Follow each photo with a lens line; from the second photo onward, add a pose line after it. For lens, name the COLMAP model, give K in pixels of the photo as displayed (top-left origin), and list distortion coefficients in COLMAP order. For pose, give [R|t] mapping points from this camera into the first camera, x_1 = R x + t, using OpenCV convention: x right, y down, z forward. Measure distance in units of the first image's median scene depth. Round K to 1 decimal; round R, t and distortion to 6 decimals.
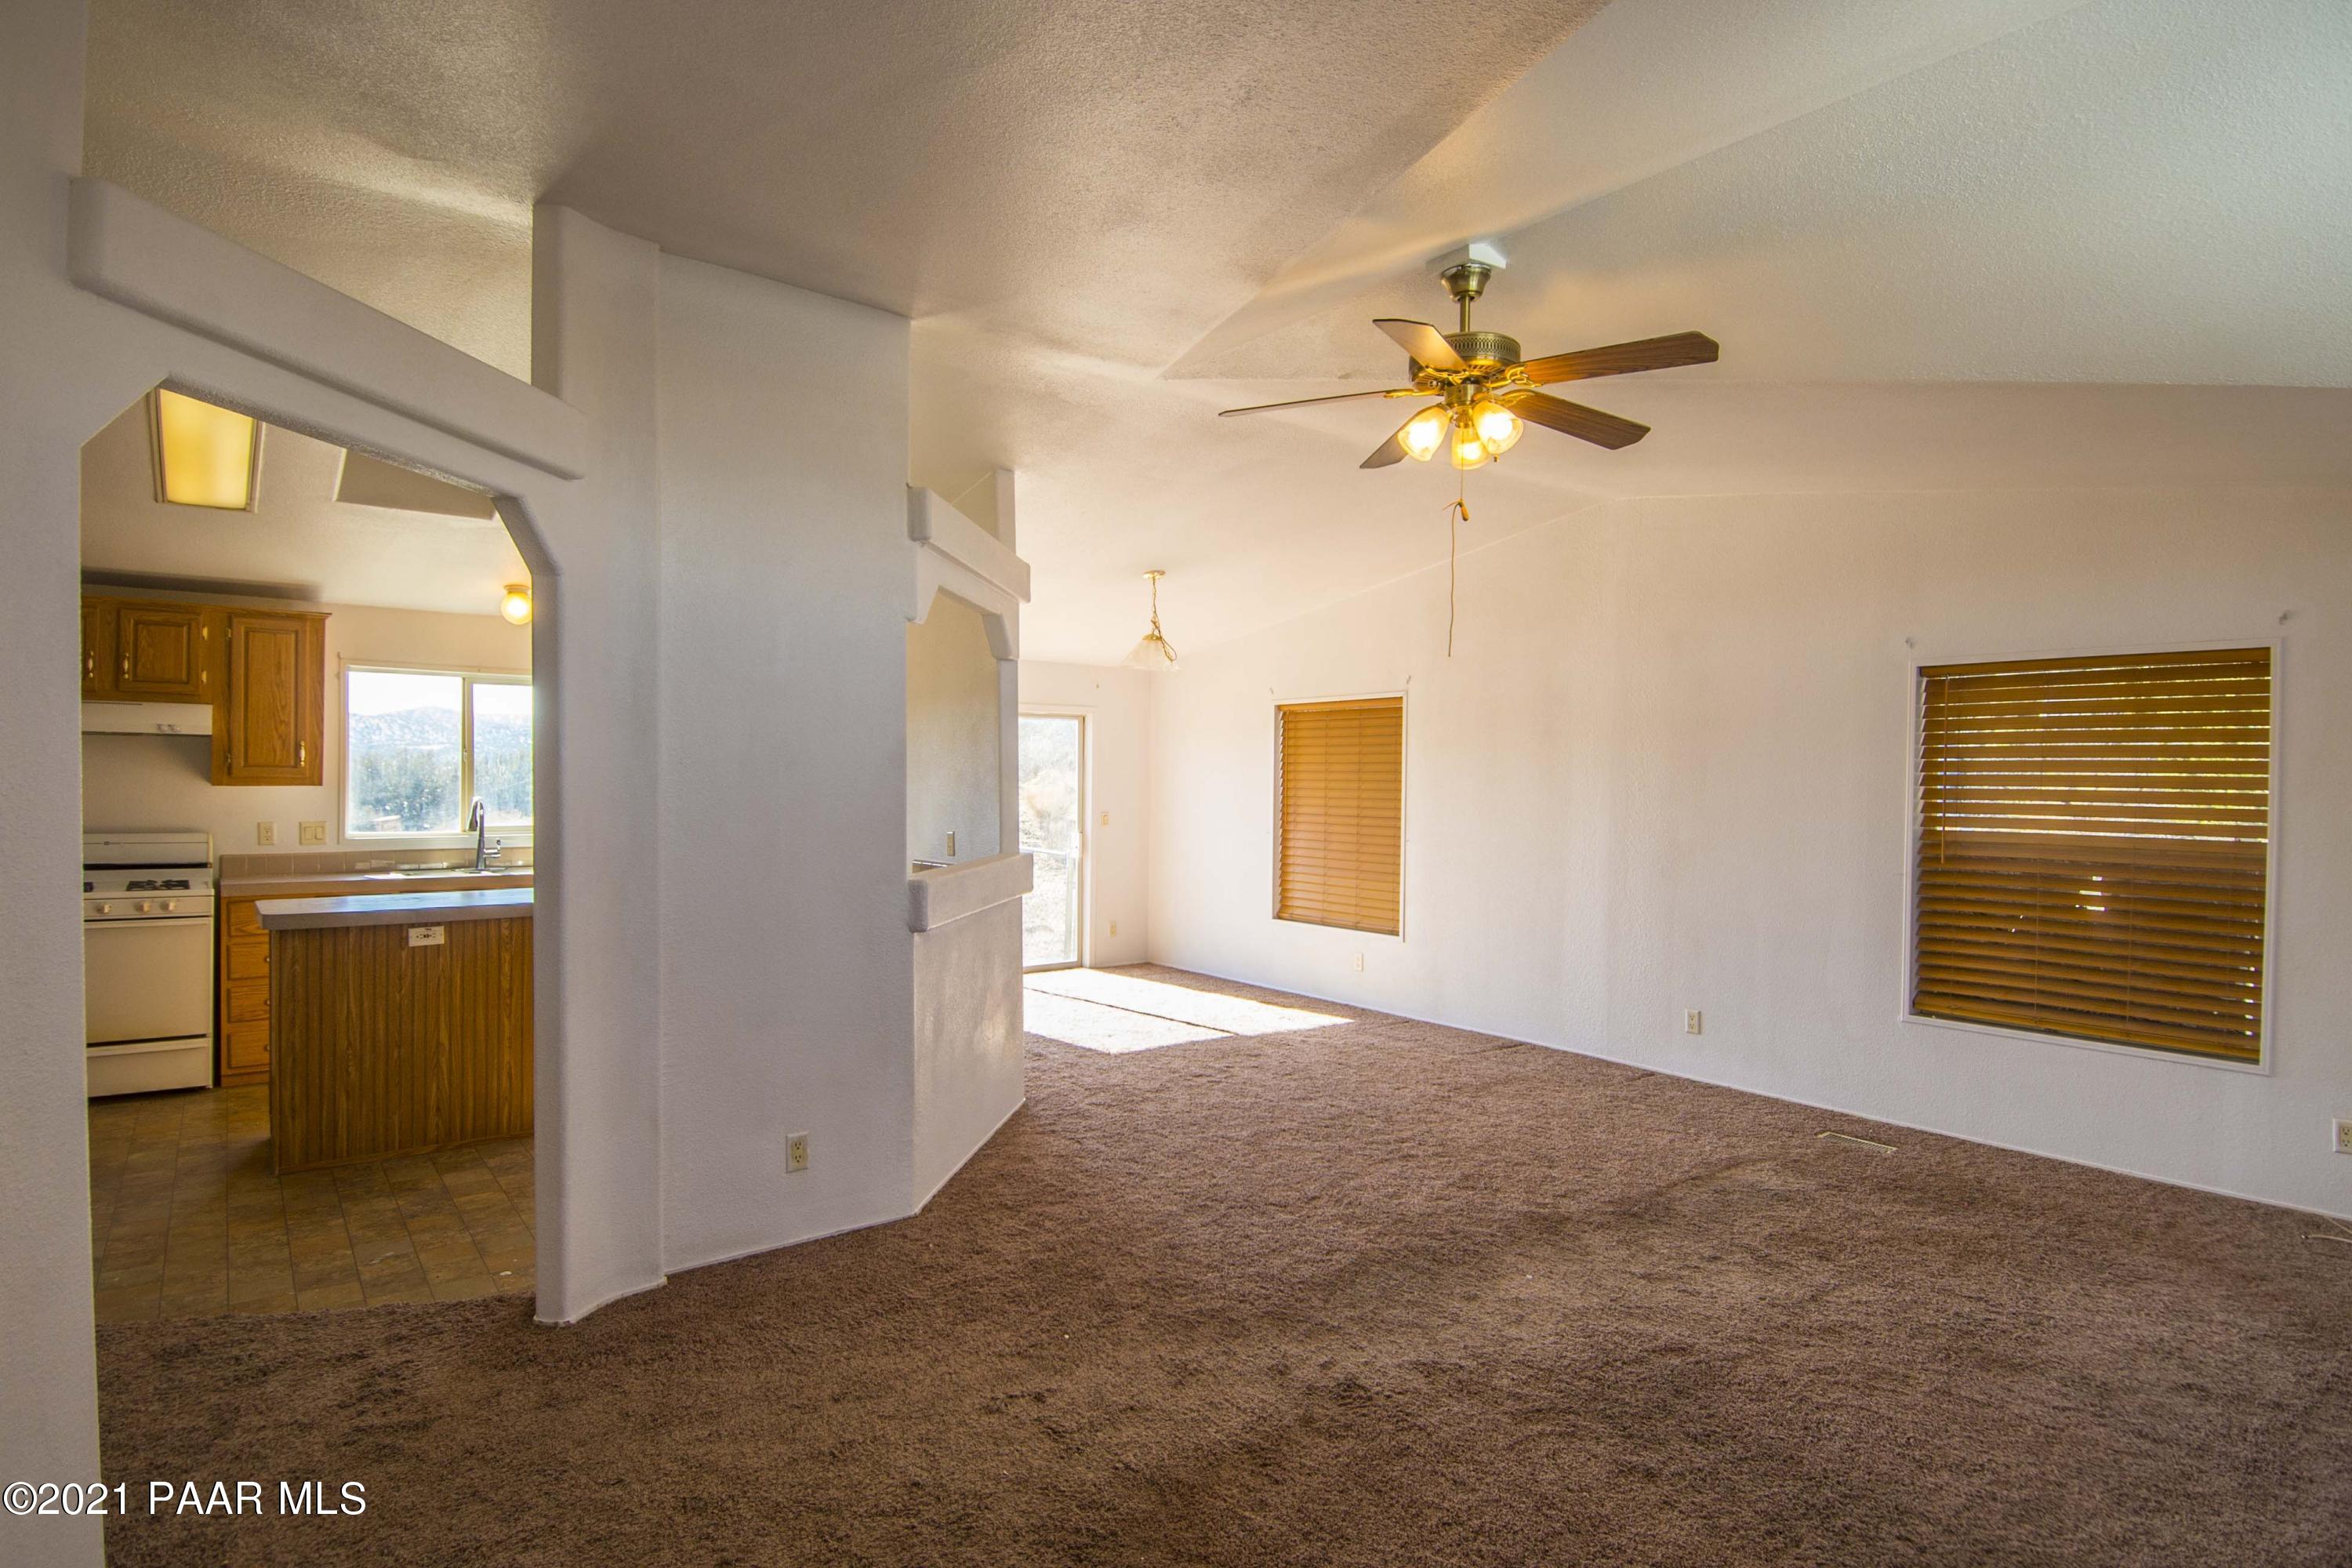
lens RADIAL K [[1219.3, 0, 1163.8], [0, 1219.3, 789.8], [0, 0, 1]] dist [0.049711, -0.055085]
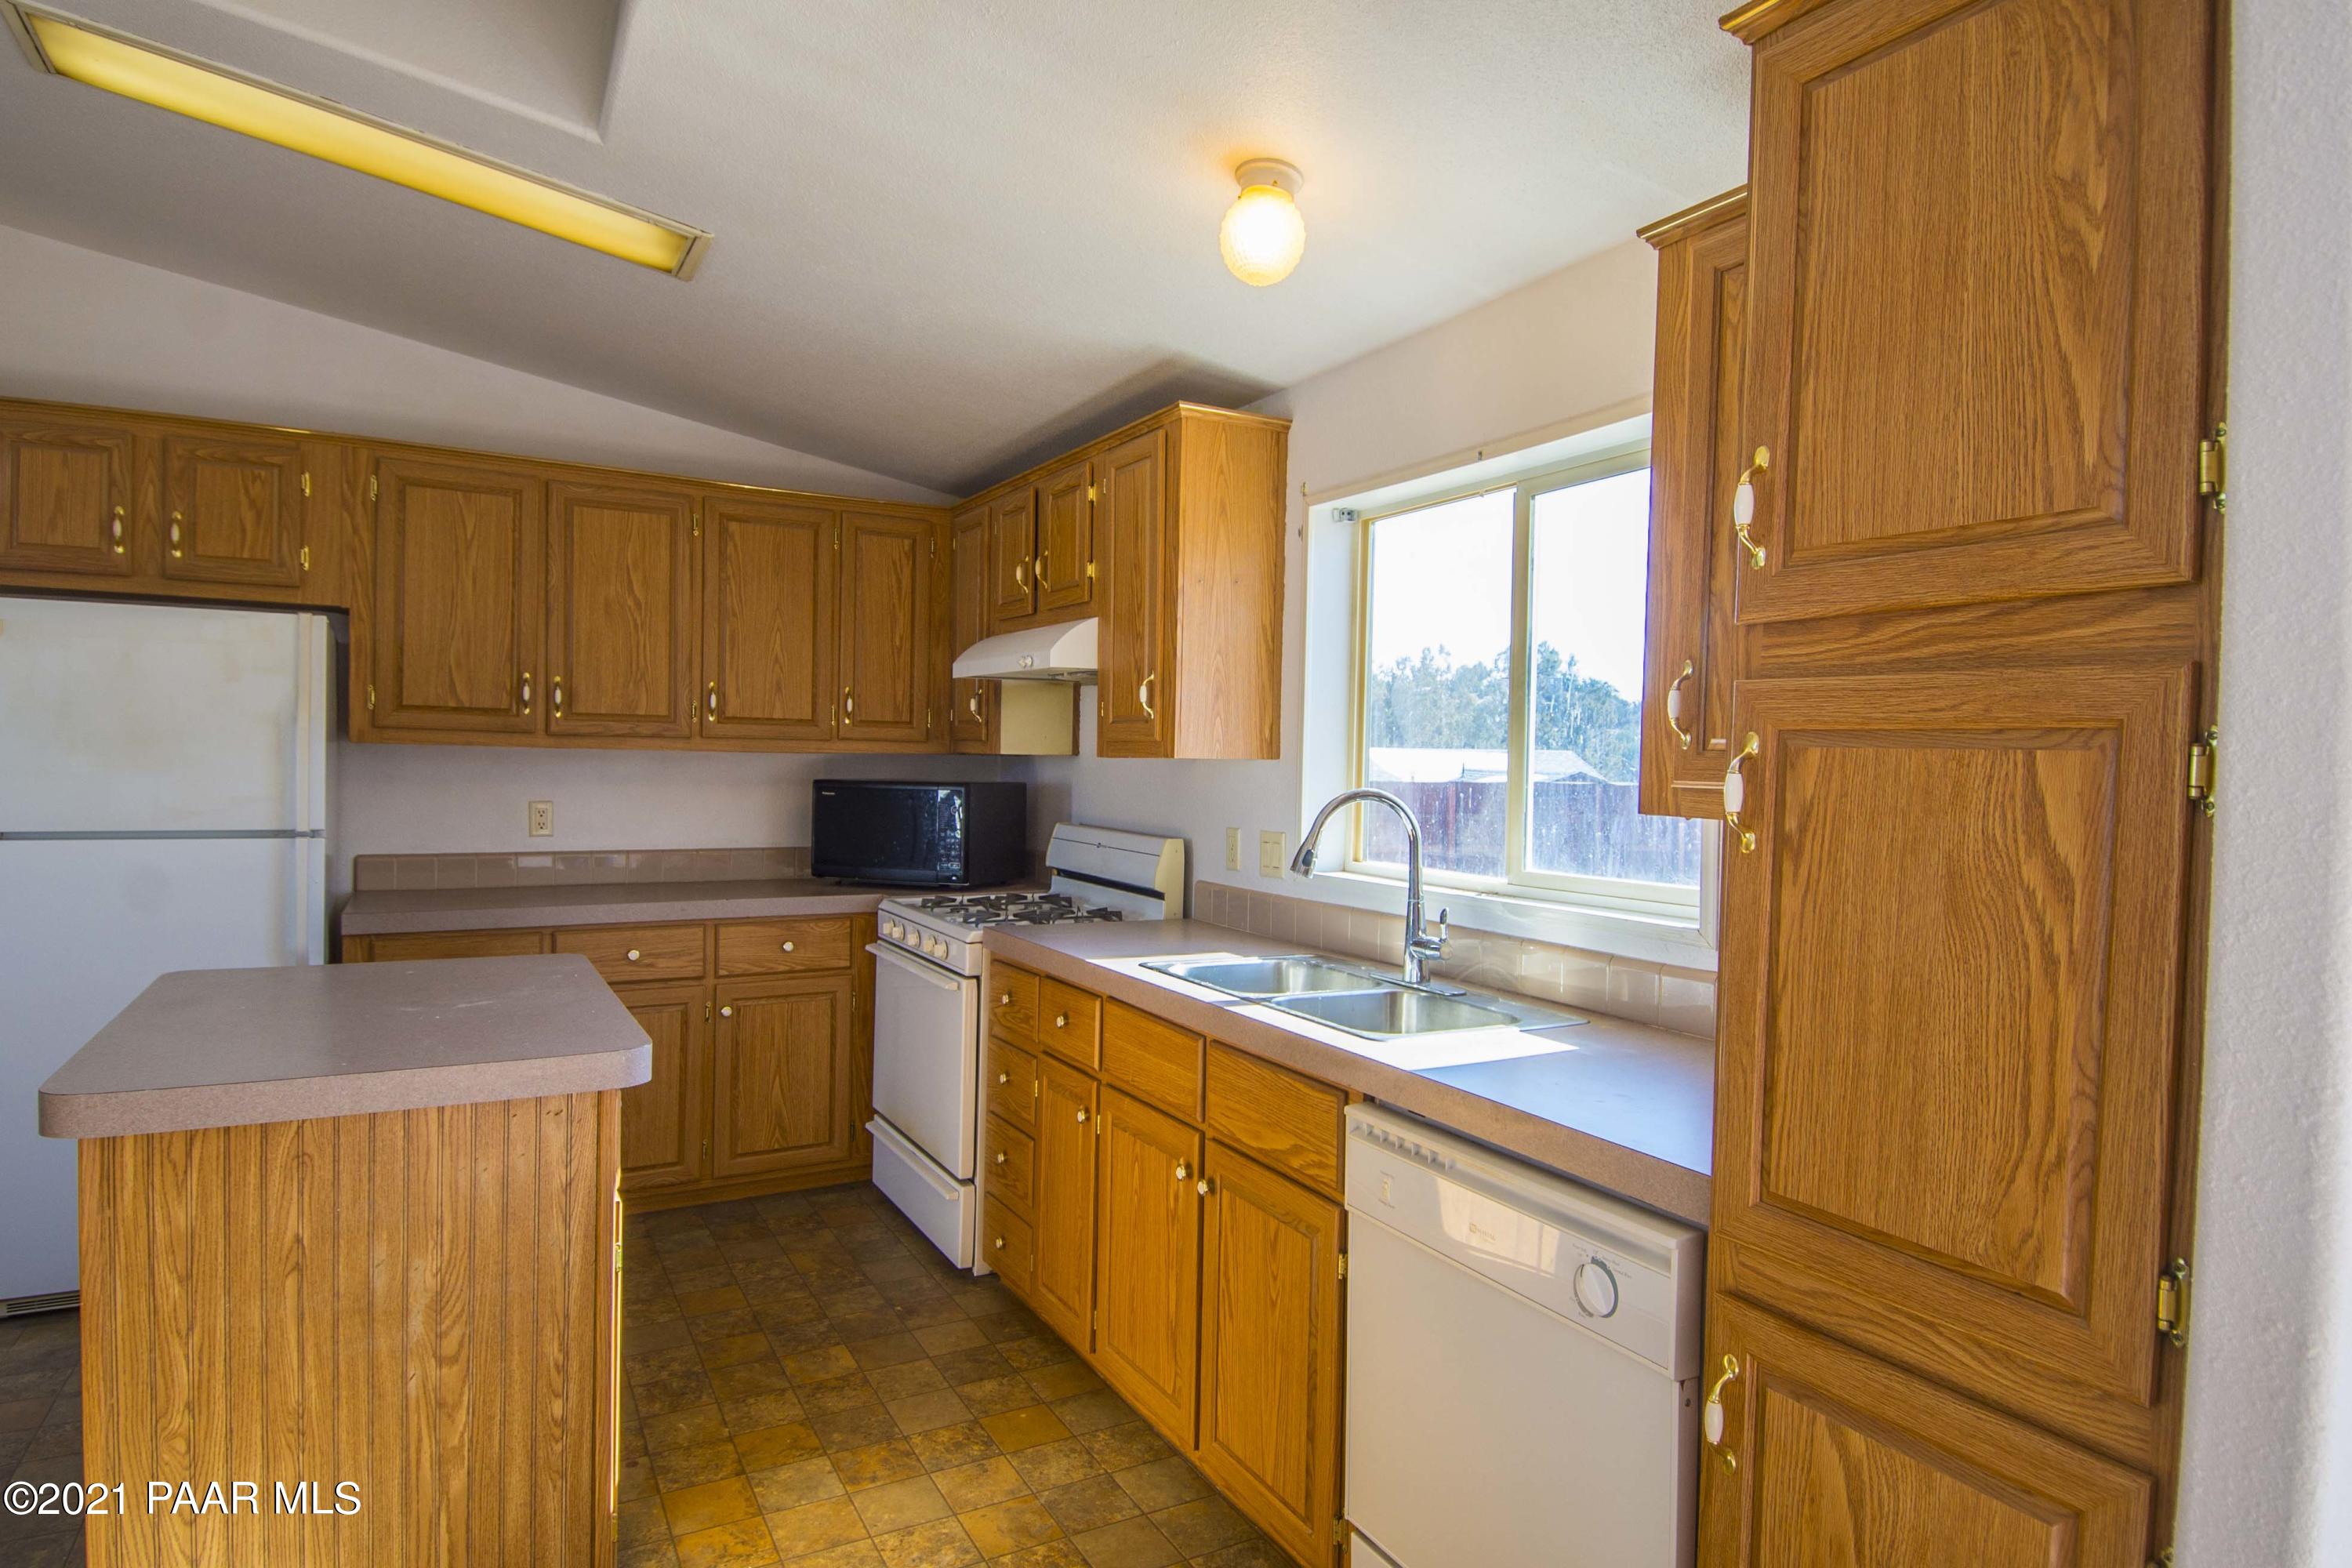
lens RADIAL K [[1304.0, 0, 1165.6], [0, 1304.0, 790.1], [0, 0, 1]] dist [0.053426, -0.058085]
pose [[-0.154113, 0.010115, -0.988002, -0.177328], [-0.027633, 0.999512, 0.014543, 0.002420], [0.987667, 0.029543, -0.153758, 1.155014]]
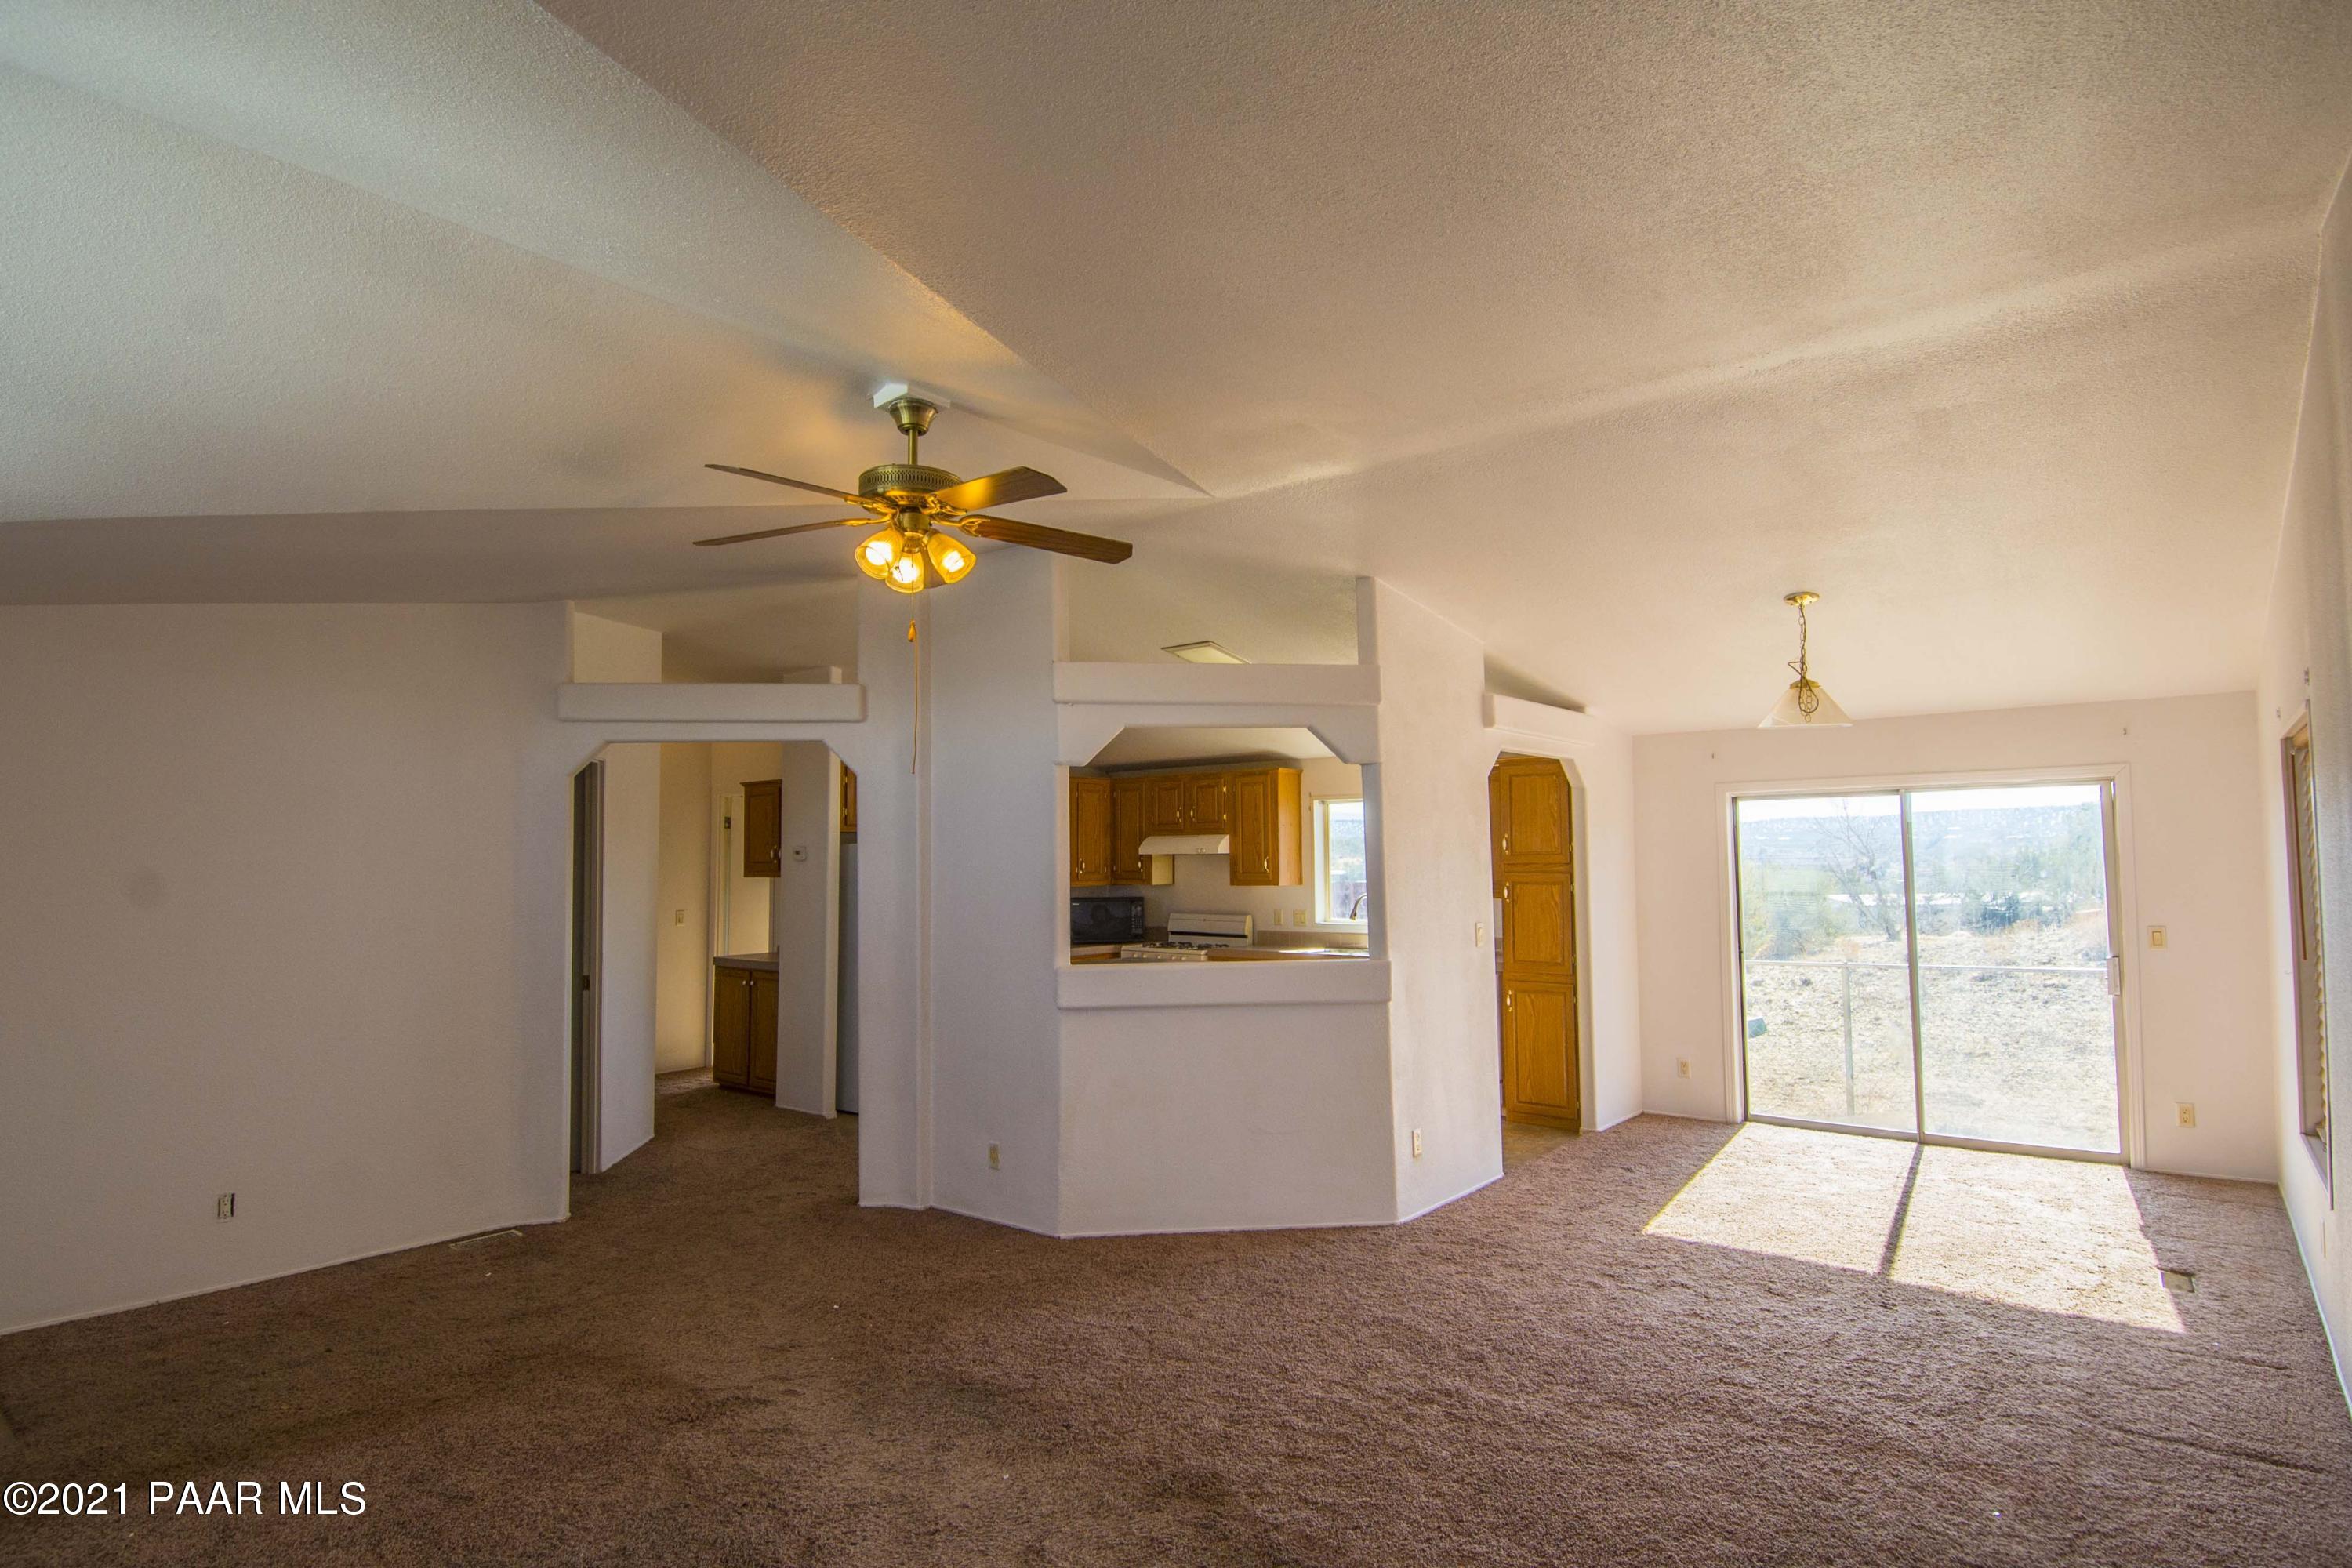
lens RADIAL K [[1219.3, 0, 1163.8], [0, 1219.3, 789.8], [0, 0, 1]] dist [0.049711, -0.055085]
pose [[0.228662, -0.073812, -0.970704, 0.749836], [0.004140, 0.997186, -0.074850, -0.009229], [0.973497, 0.013096, 0.228324, 0.573895]]
